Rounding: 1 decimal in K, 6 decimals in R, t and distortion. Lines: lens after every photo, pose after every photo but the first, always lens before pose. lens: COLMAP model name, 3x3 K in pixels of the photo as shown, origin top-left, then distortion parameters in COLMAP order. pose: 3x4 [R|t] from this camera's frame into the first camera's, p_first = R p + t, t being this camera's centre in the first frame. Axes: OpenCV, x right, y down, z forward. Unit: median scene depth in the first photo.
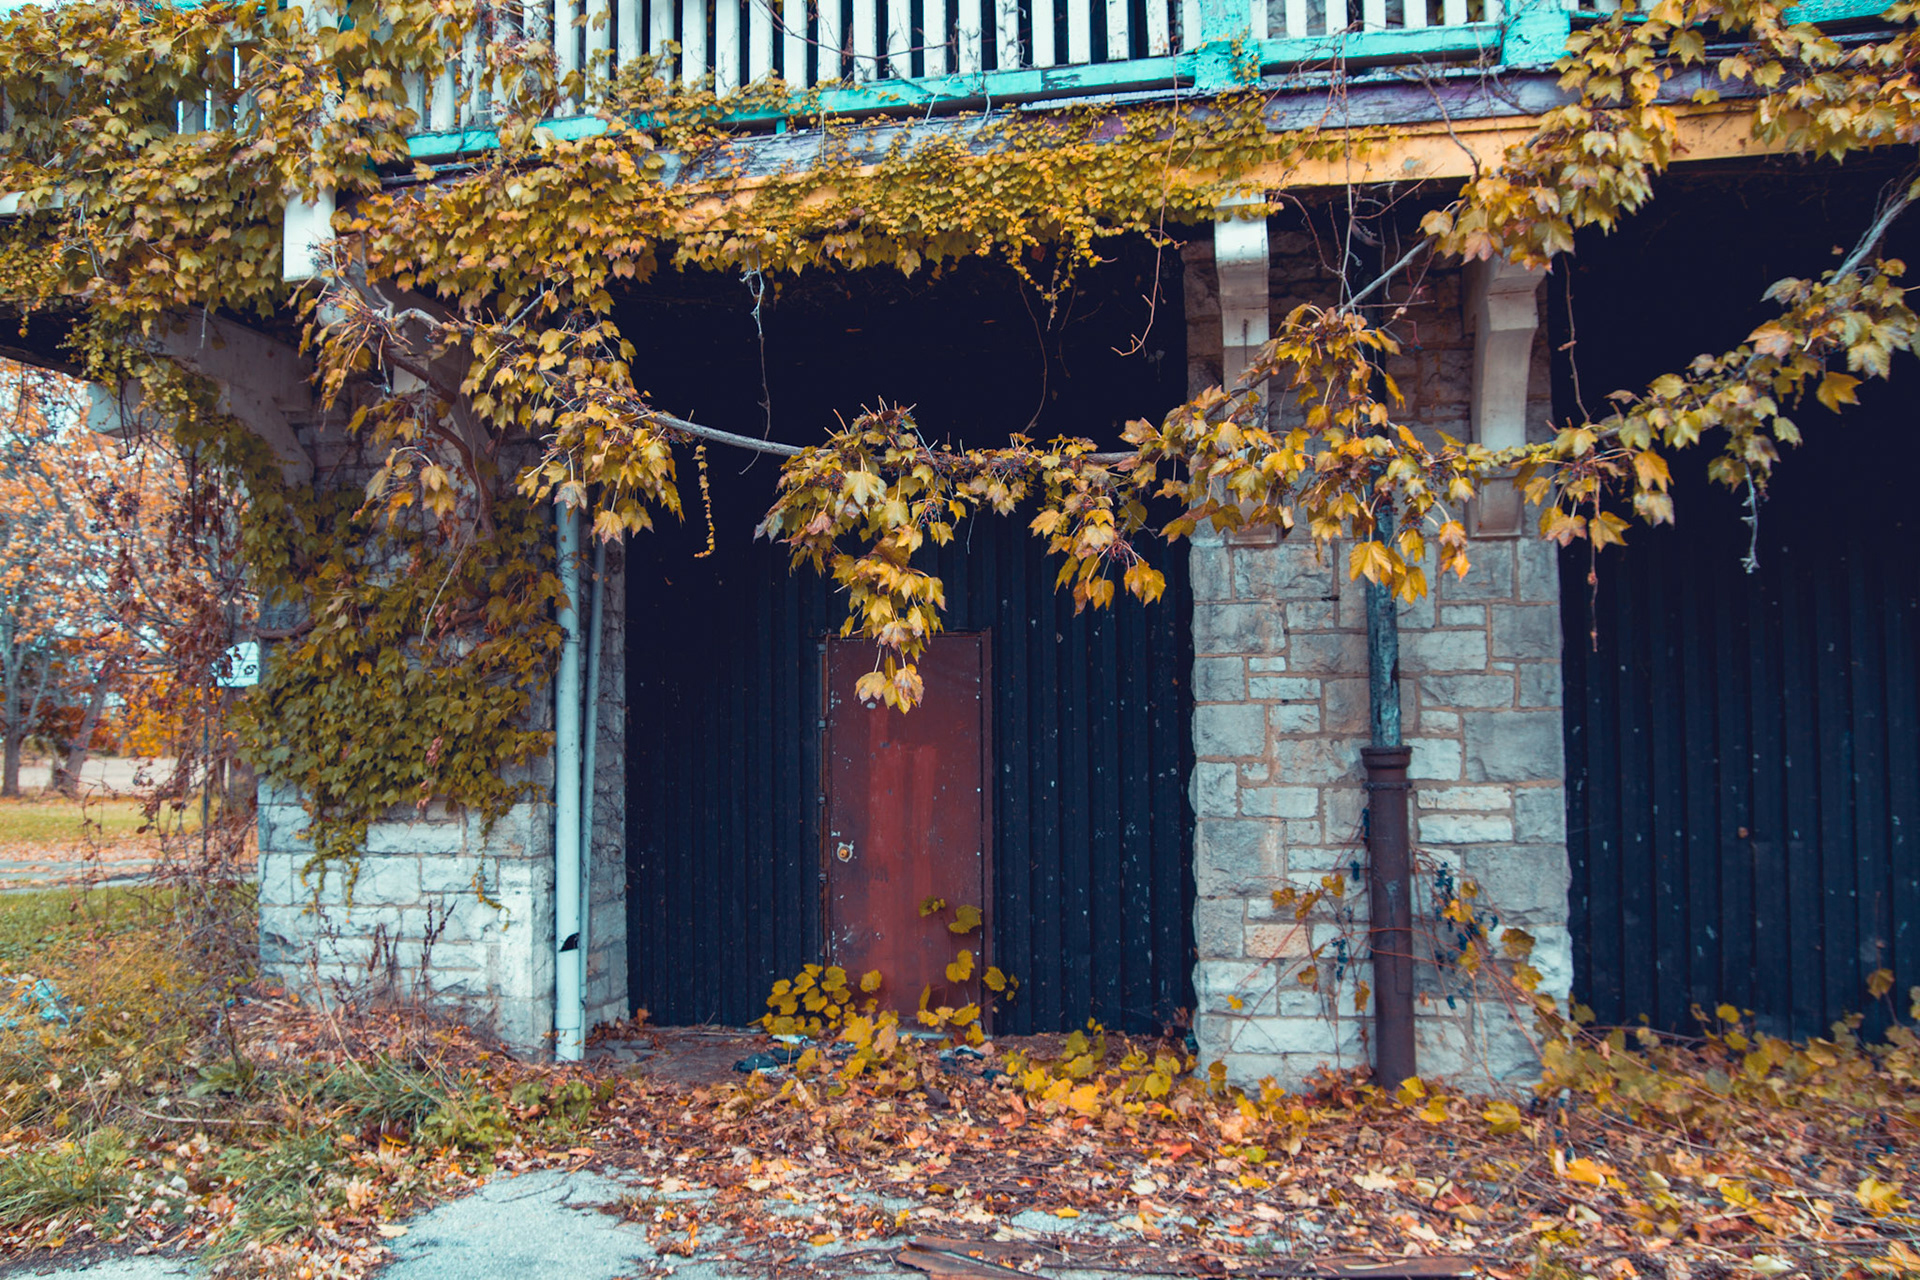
lens RADIAL K [[1794.4, 0, 960.0], [0, 1794.4, 640.0], [0, 0, 1]] dist [-0.090459, 0.006113]
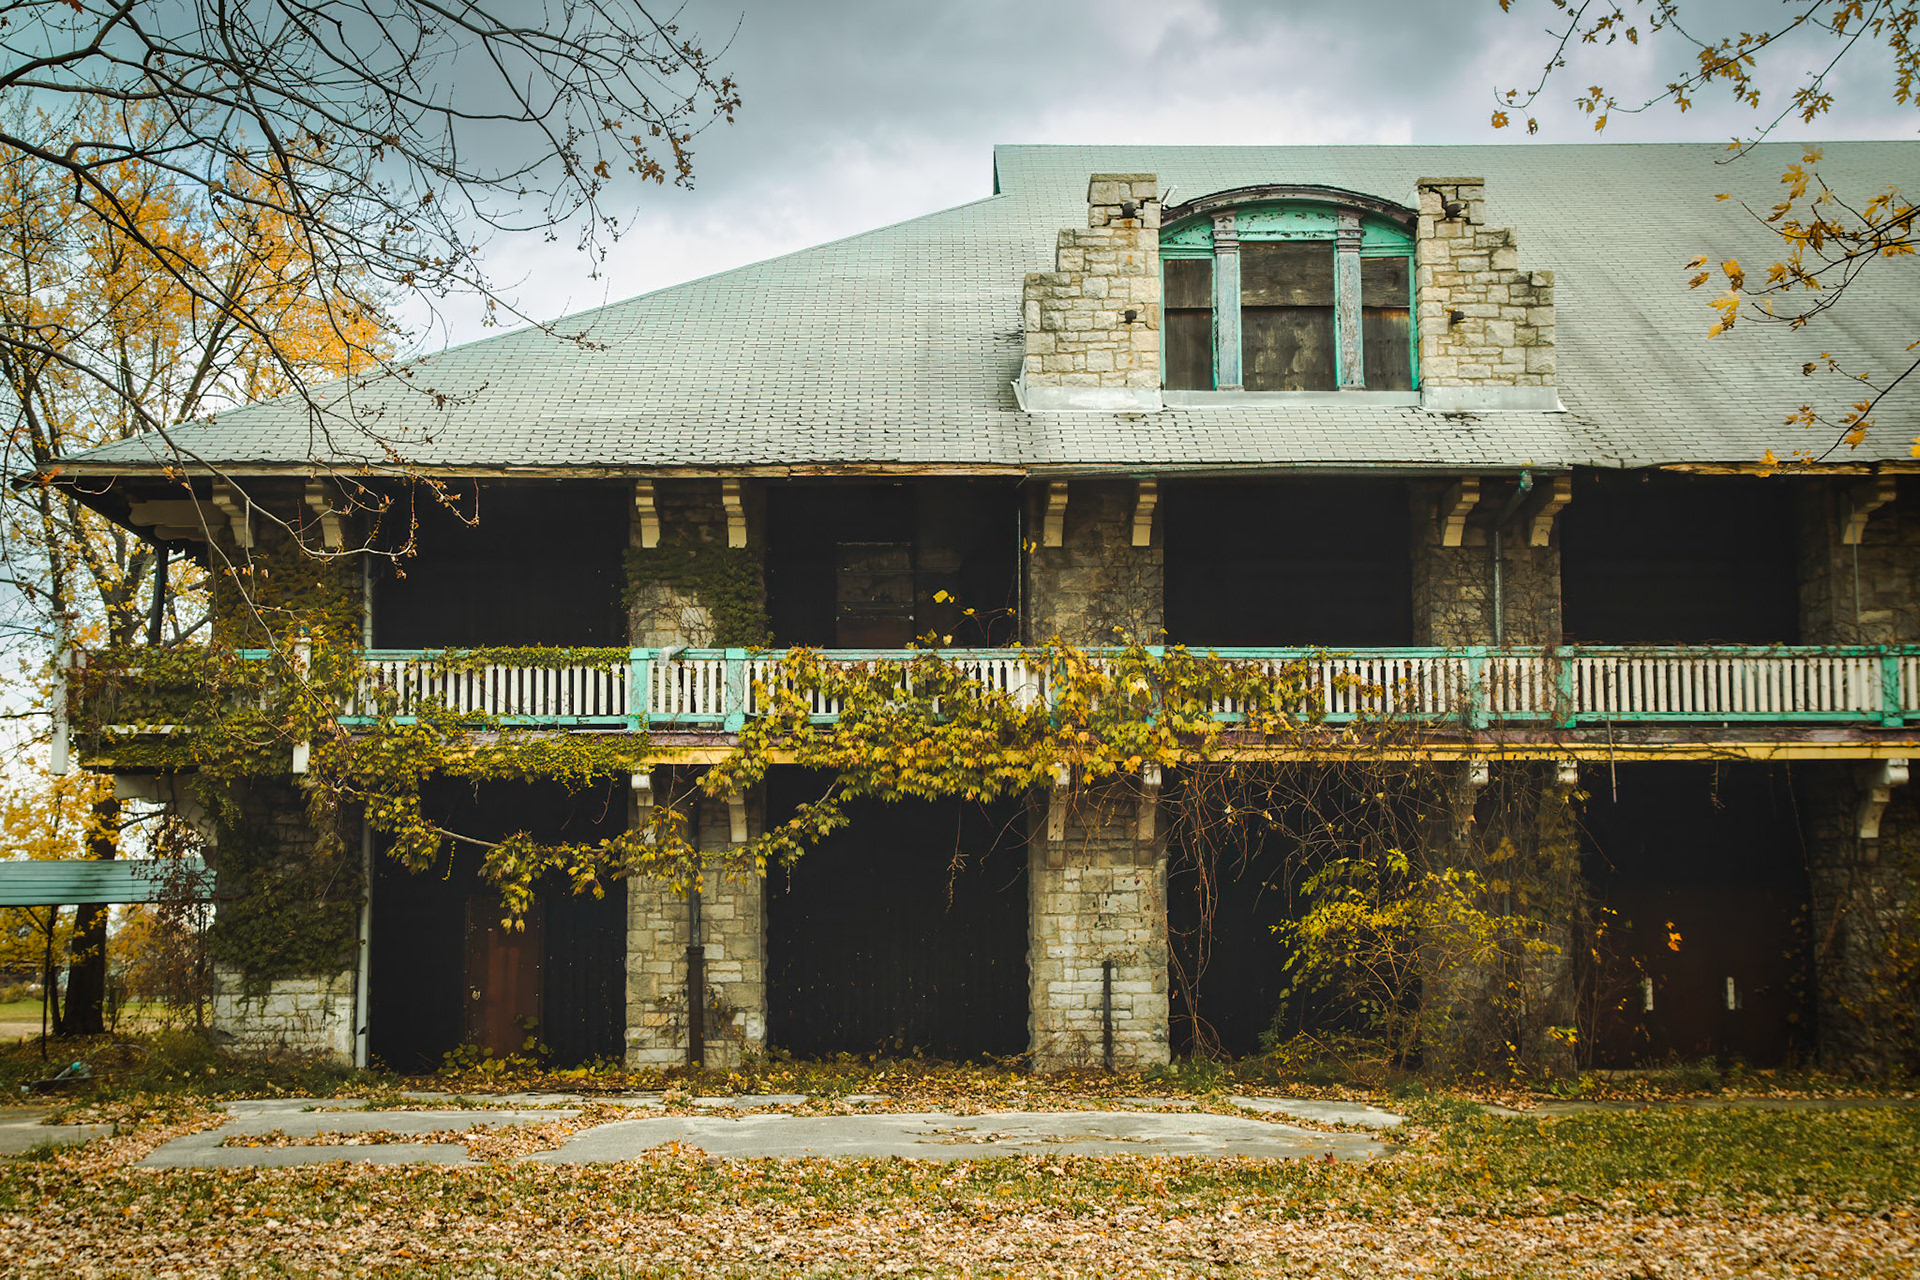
lens RADIAL K [[2351.8, 0, 960.0], [0, 2351.8, 640.0], [0, 0, 1]] dist [-0.015014, -0.017783]
pose [[0.974710, 0.031582, 0.221231, -0.192288], [-0.013204, 0.996373, -0.084066, -0.119386], [-0.223083, 0.079019, 0.971591, -2.819800]]
